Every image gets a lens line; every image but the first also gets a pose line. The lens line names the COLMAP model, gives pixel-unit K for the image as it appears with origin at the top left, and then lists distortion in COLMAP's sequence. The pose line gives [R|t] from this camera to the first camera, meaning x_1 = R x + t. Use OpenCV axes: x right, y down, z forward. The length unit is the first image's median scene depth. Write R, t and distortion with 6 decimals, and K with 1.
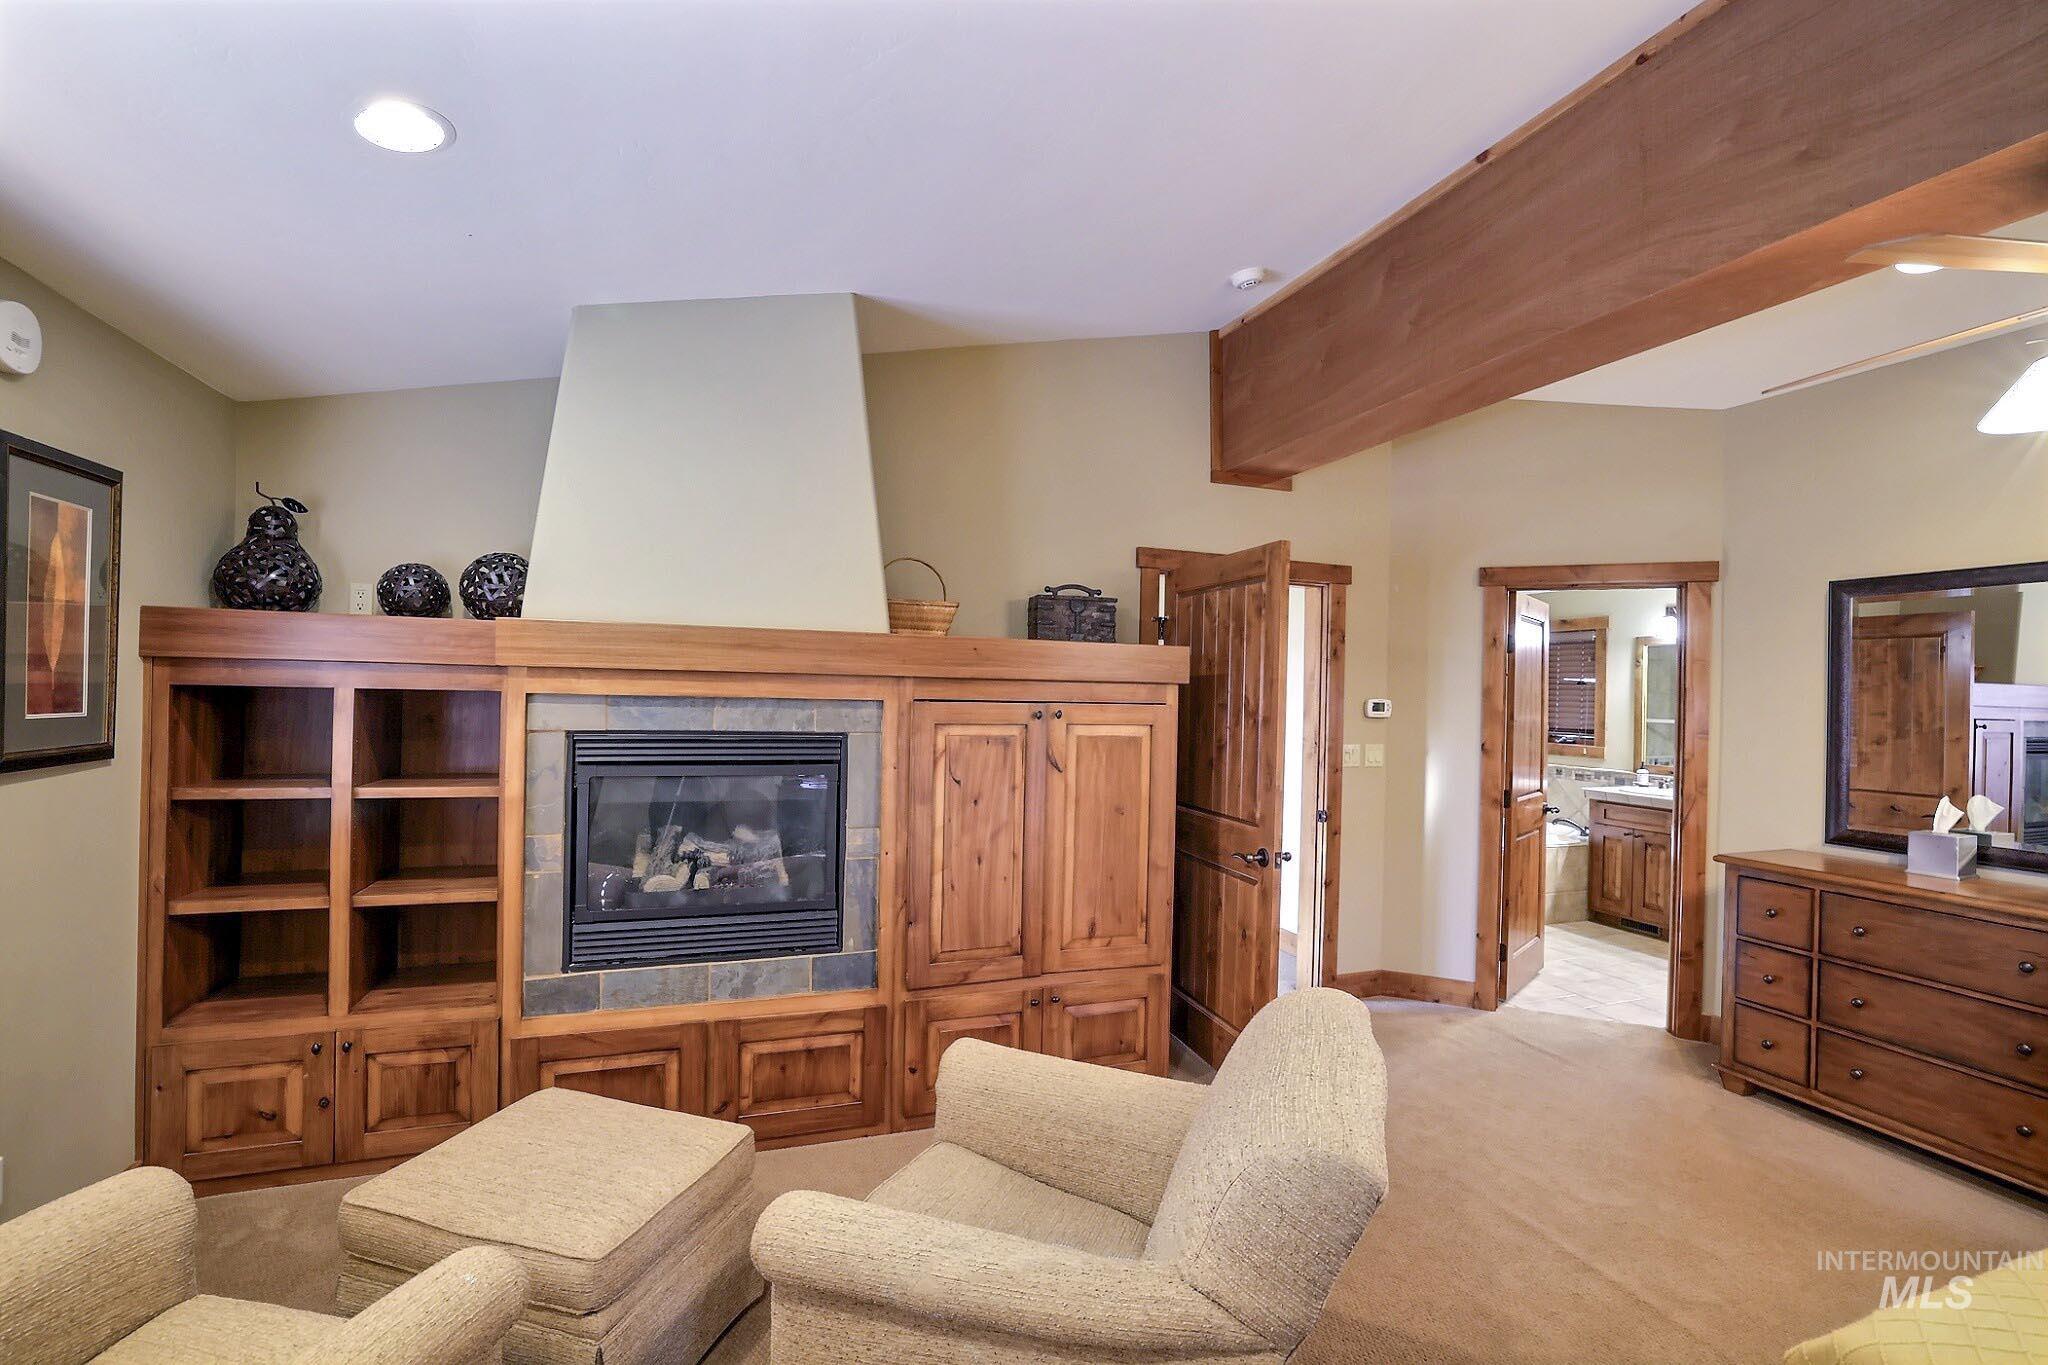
lens RADIAL K [[882.8, 0, 1024.4], [0, 882.8, 692.6], [0, 0, 1]] dist [-0.001083, -0.000337]
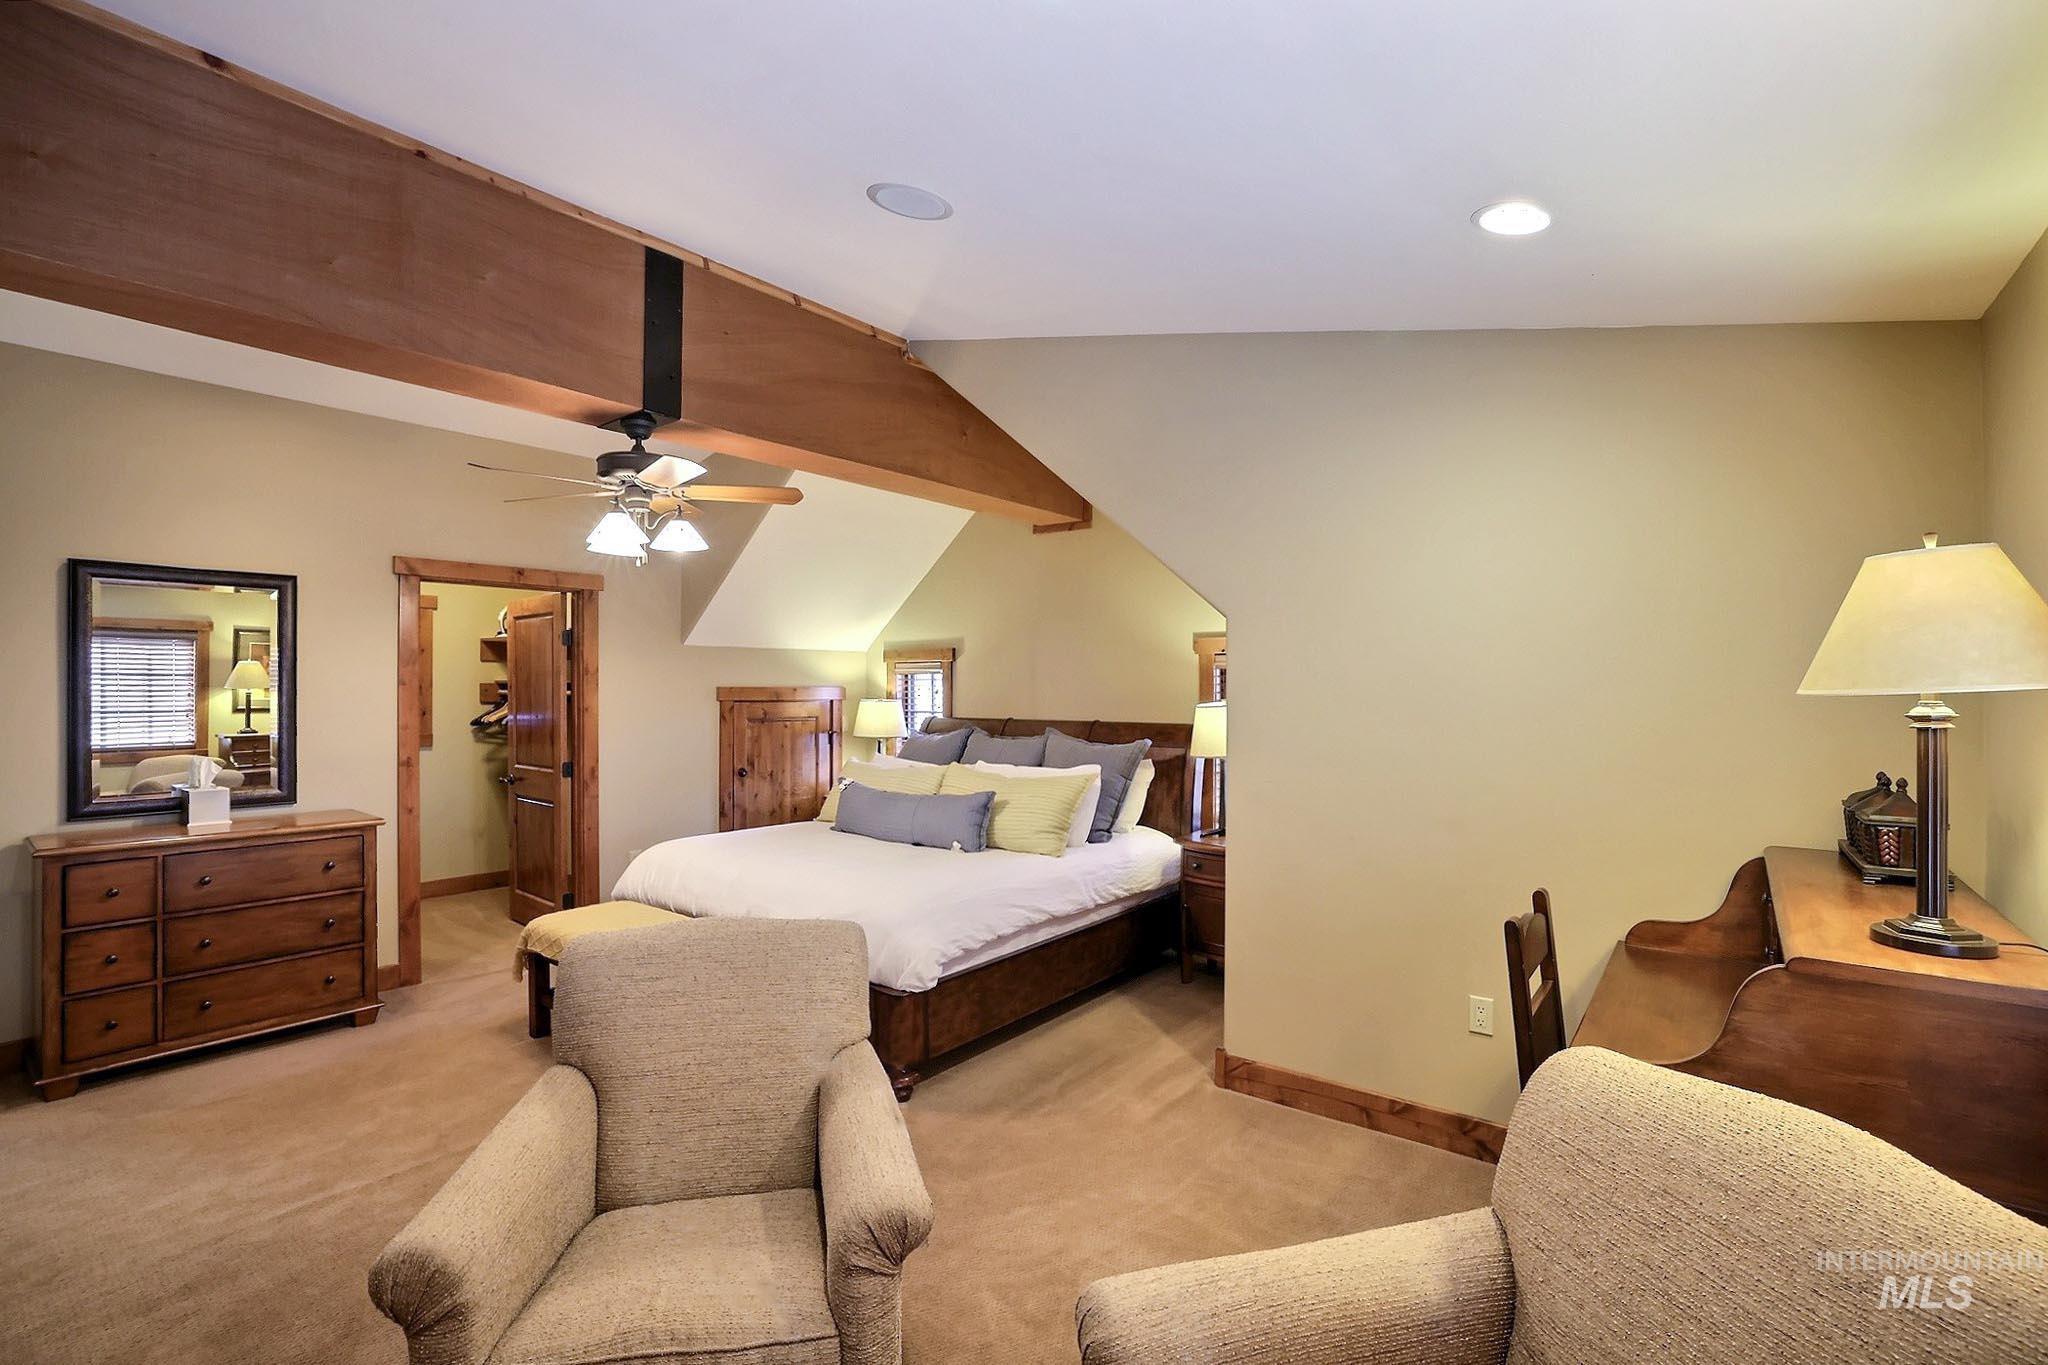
lens RADIAL K [[882.8, 0, 1025.3], [0, 882.8, 680.9], [0, 0, 1]] dist [-0.001083, -0.000337]
pose [[-0.535617, -0.024311, 0.844111, -0.560332], [-0.016372, 0.999697, 0.018404, -0.026495], [-0.844303, -0.003963, -0.535852, 0.683853]]
